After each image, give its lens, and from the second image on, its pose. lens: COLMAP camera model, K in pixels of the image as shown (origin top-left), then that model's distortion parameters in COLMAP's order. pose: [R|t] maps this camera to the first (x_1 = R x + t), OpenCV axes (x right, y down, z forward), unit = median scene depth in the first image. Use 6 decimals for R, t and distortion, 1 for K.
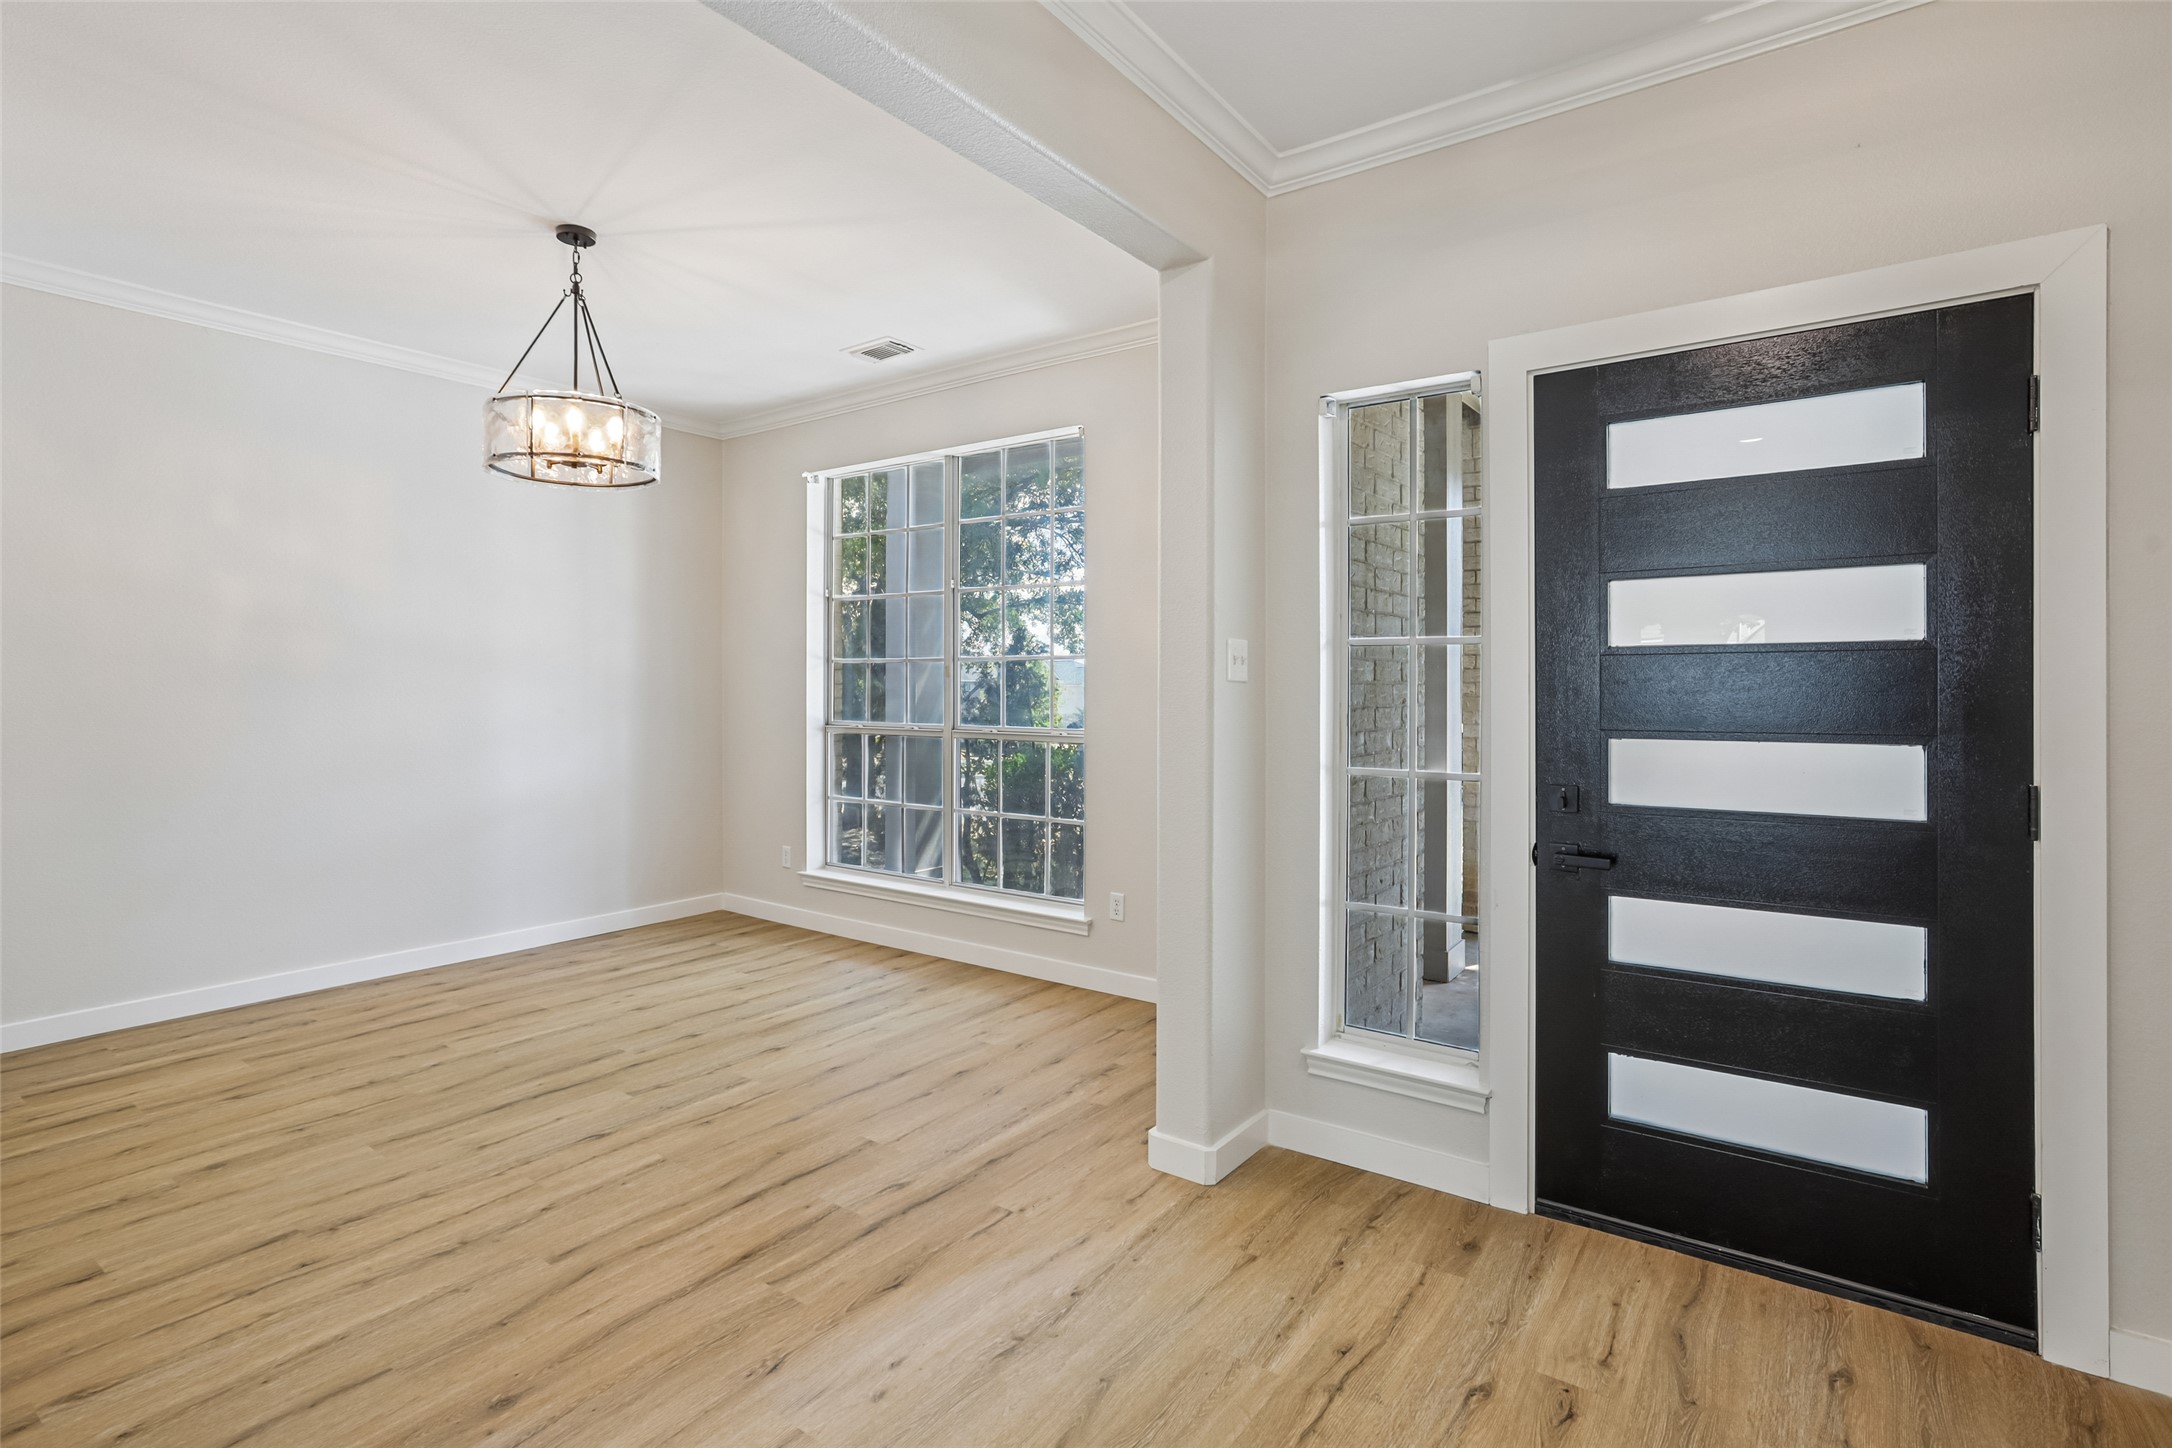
lens RADIAL K [[992.4, 0, 1060.4], [0, 992.4, 700.5], [0, 0, 1]] dist [-0.015171, 0.016007]
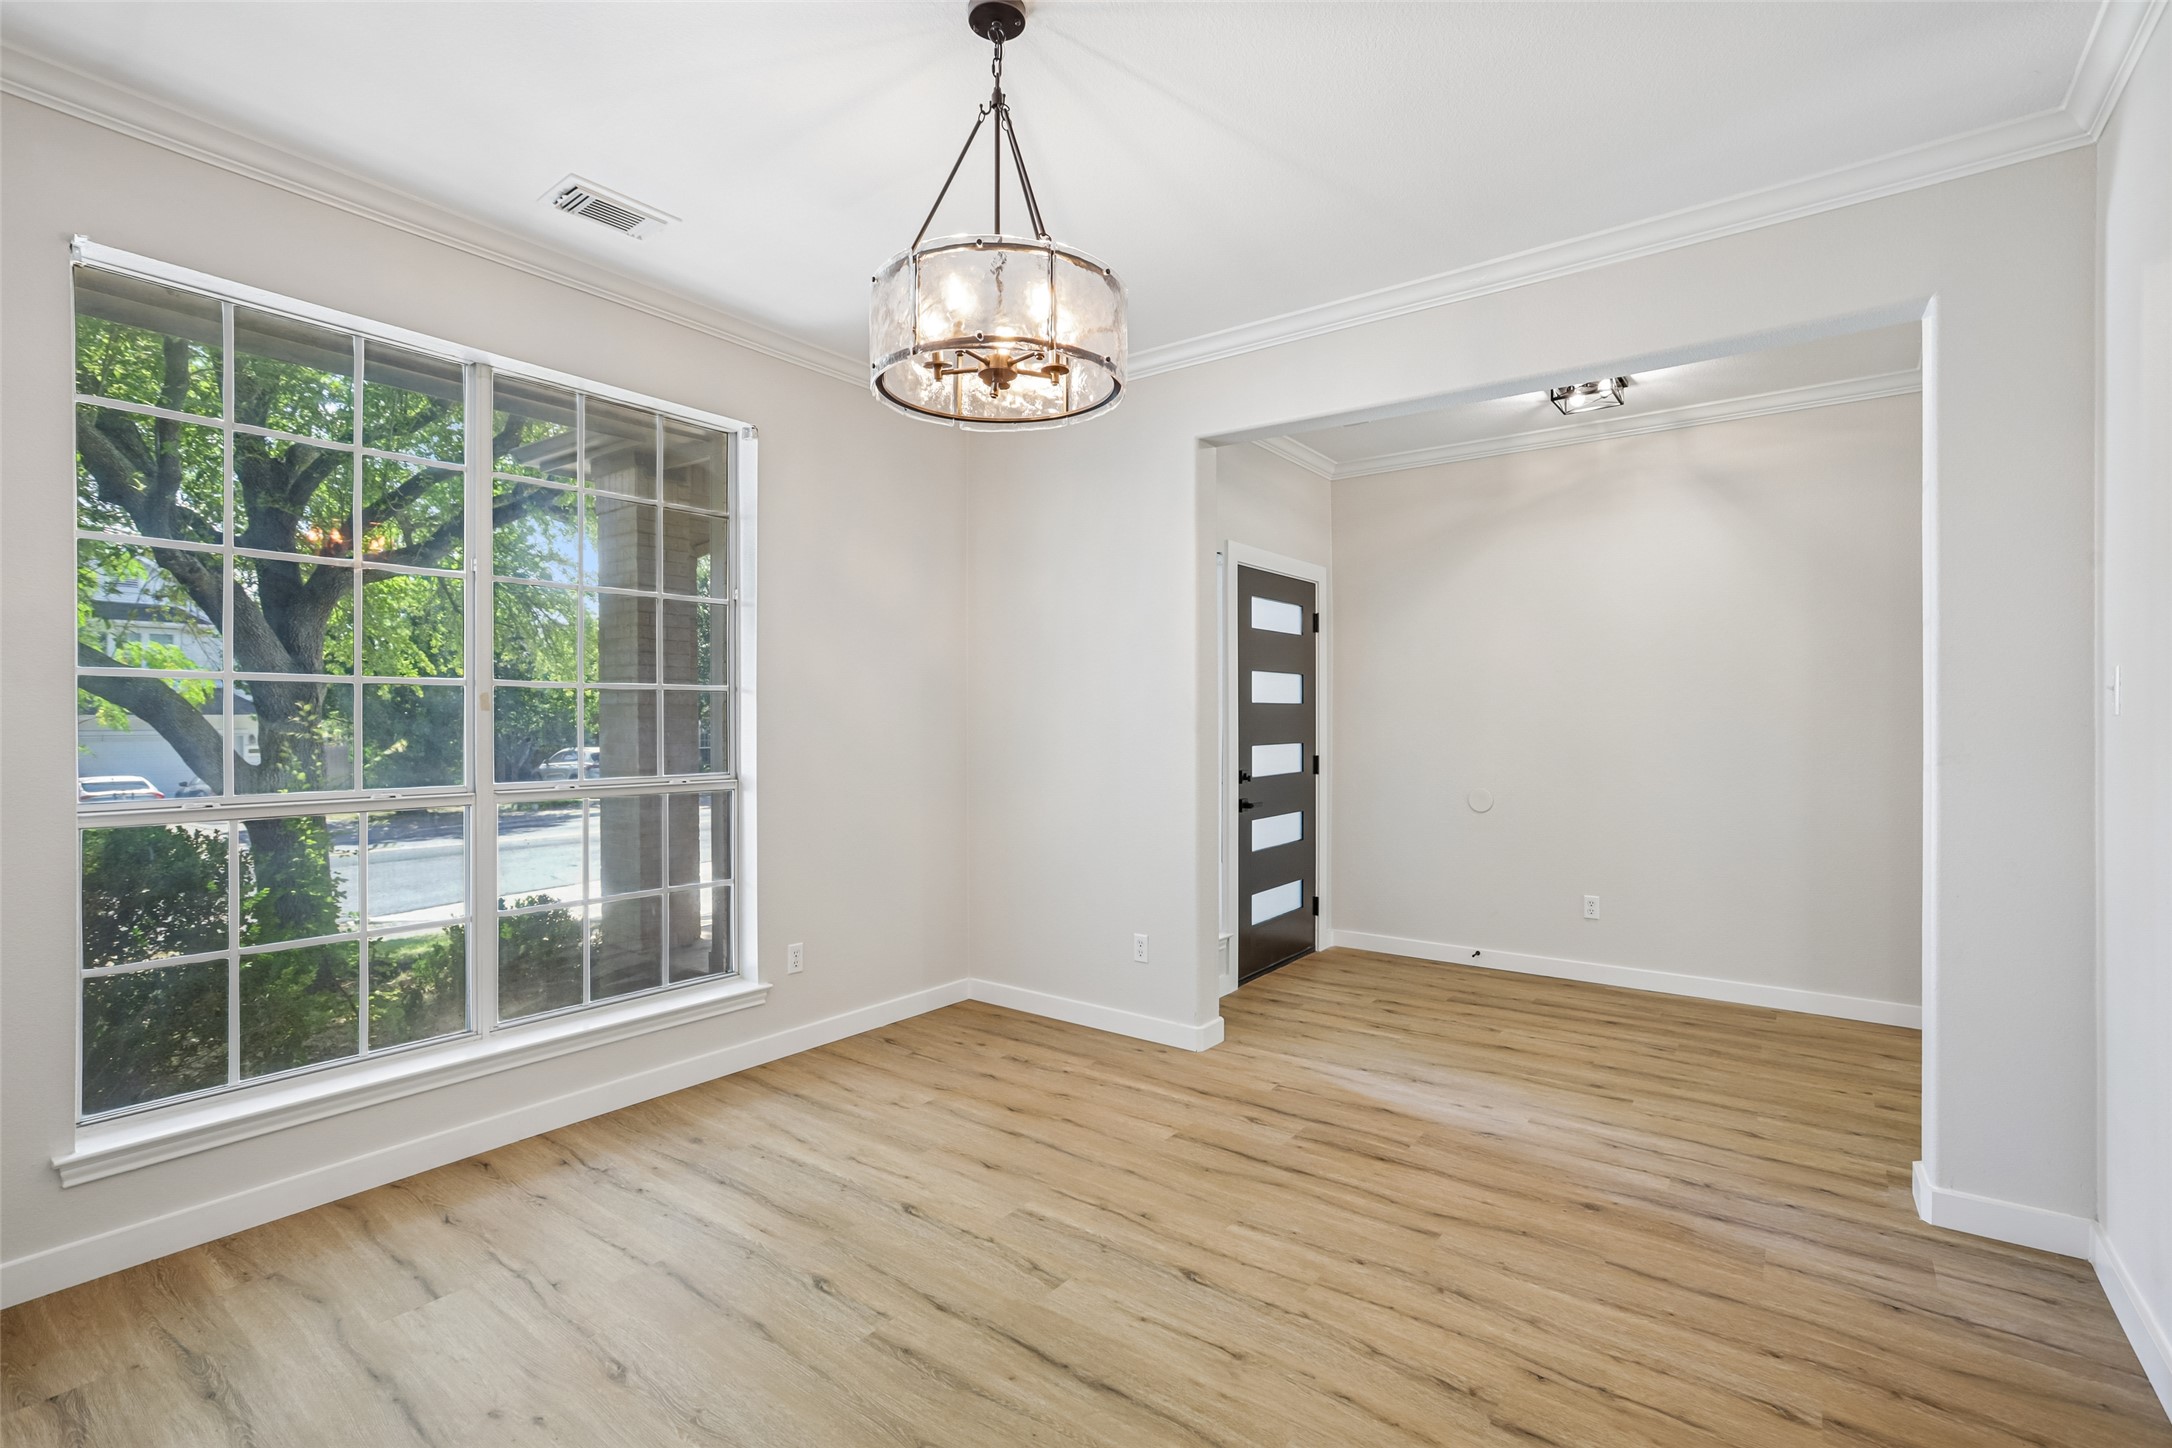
lens RADIAL K [[1005.0, 0, 1086.0], [0, 1005.0, 724.0], [0, 0, 1]] dist [-0.013136, 0.036450]
pose [[0.013210, -0.001301, 0.999912, -1.487508], [0.004654, 0.999988, 0.001239, -0.008300], [-0.999902, 0.004637, 0.013216, 1.243843]]
